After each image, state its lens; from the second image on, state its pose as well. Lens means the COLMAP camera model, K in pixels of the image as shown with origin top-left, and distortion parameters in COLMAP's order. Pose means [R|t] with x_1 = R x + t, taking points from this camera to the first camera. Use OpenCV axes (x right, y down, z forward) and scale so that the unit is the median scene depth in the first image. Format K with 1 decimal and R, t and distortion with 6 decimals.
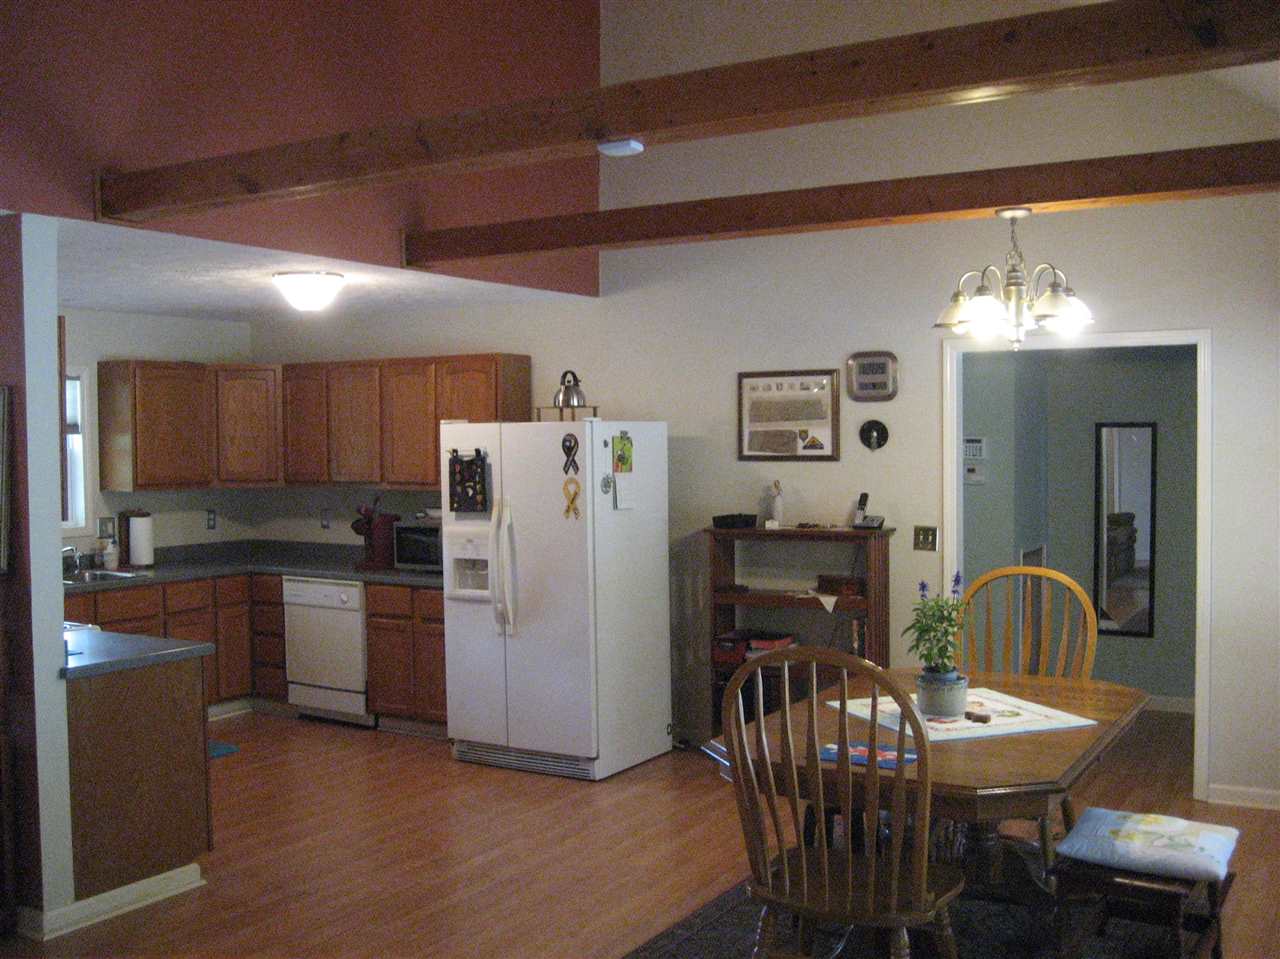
lens RADIAL K [[1333.3, 0, 641.2], [0, 1333.3, 502.5], [0, 0, 1]] dist [-0.151407, 0.213828]
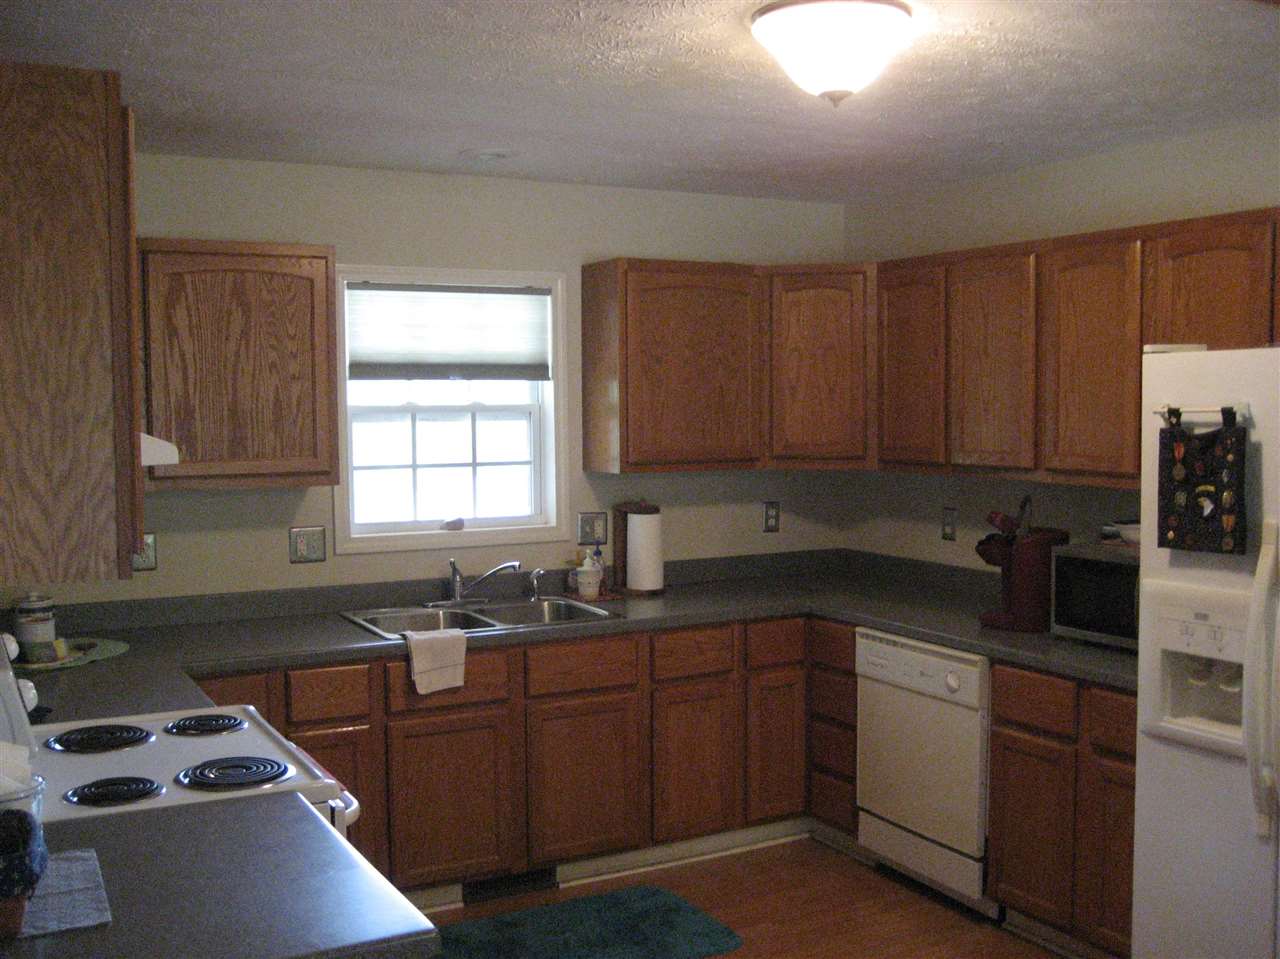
lens RADIAL K [[1333.3, 0, 641.2], [0, 1333.3, 502.5], [0, 0, 1]] dist [-0.151407, 0.213828]
pose [[0.858036, 0.039545, -0.512065, -0.059707], [-0.024069, 0.999032, 0.036821, -0.018057], [0.513025, -0.019269, 0.858157, 0.468033]]
